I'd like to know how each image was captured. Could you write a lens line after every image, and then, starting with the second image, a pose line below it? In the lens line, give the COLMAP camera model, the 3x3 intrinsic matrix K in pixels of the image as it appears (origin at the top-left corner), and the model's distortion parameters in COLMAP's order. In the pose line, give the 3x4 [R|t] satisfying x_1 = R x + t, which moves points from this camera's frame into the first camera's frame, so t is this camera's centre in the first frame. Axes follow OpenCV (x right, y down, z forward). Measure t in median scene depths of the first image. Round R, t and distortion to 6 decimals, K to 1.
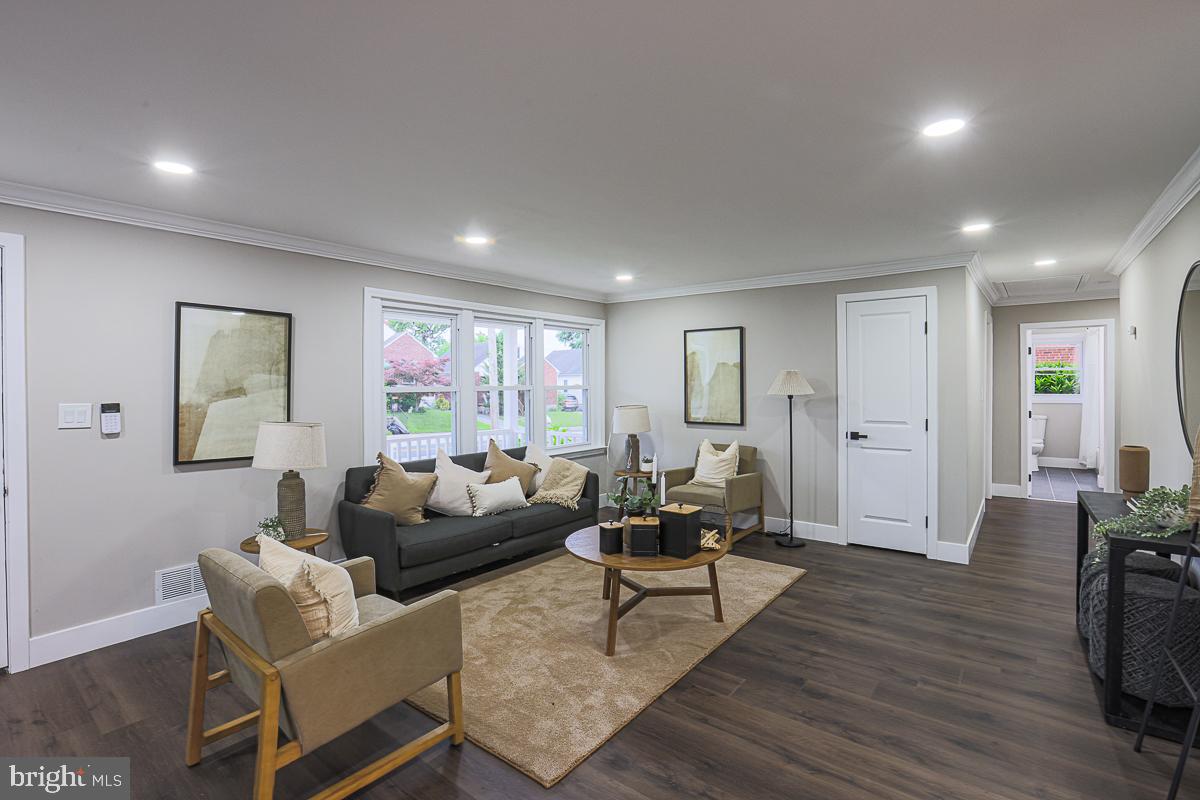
lens RADIAL K [[557.8, 0, 608.3], [0, 557.8, 382.4], [0, 0, 1]] dist [-0.049592, 0.015807]
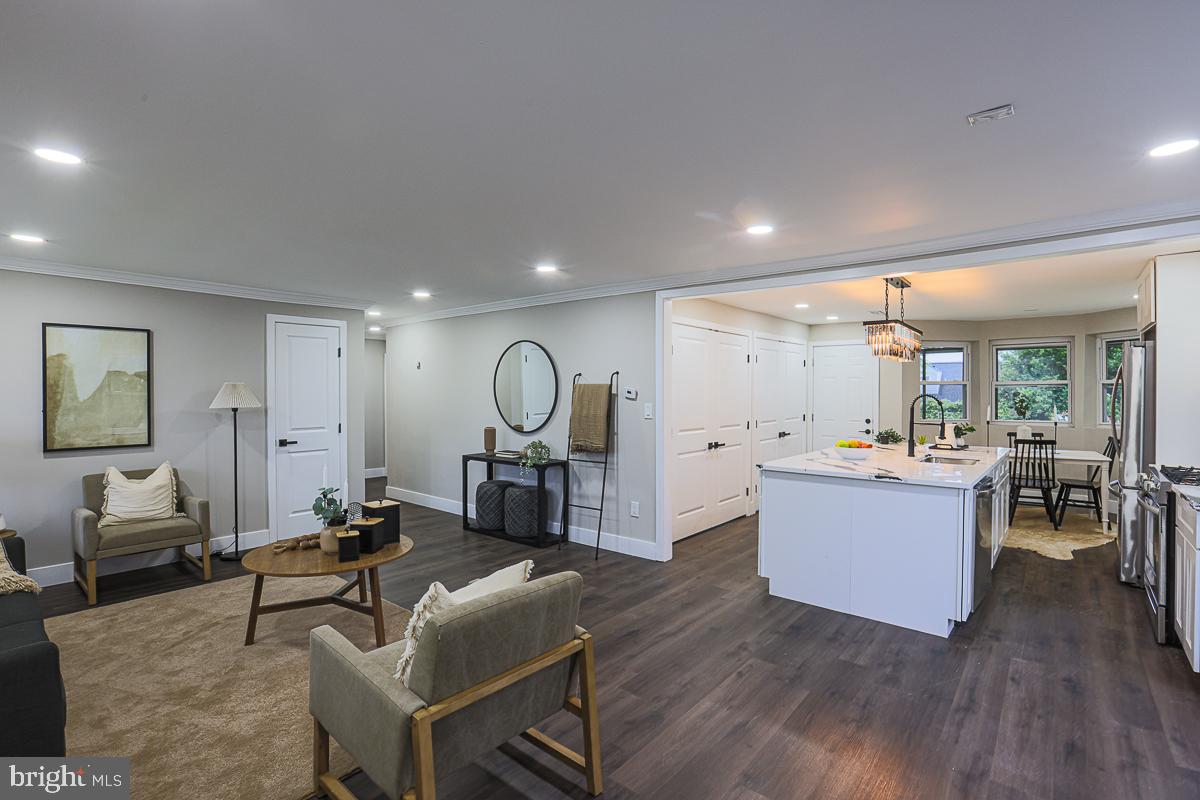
lens RADIAL K [[557.8, 0, 592.6], [0, 557.8, 395.7], [0, 0, 1]] dist [-0.049592, 0.015807]
pose [[0.044994, -0.002228, 0.998985, -0.823157], [0.003113, 0.999993, 0.002090, 0.001800], [-0.998982, 0.003016, 0.045000, 0.420083]]
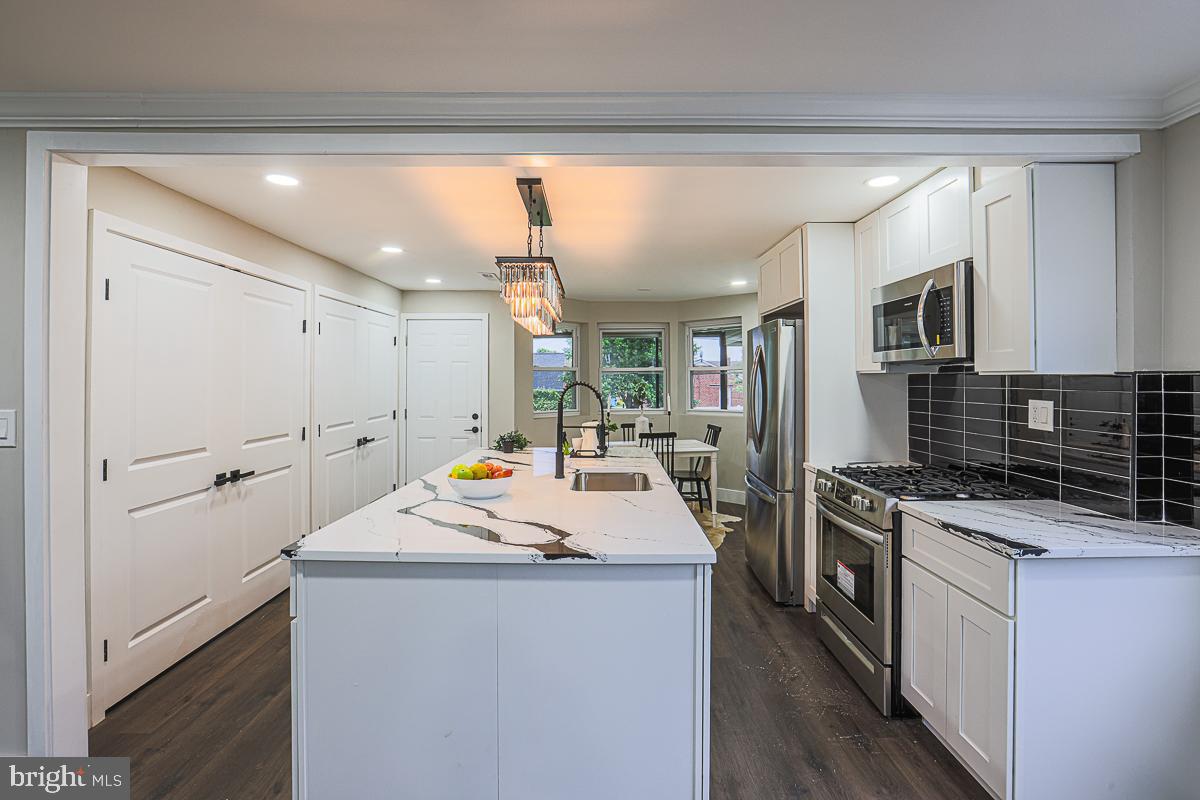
lens RADIAL K [[557.8, 0, 603.2], [0, 557.8, 374.3], [0, 0, 1]] dist [-0.049592, 0.015807]
pose [[-0.627108, 0.013821, 0.778810, -0.240358], [0.008003, 0.999904, -0.011300, 0.000842], [-0.778892, -0.000853, -0.627158, 0.222818]]
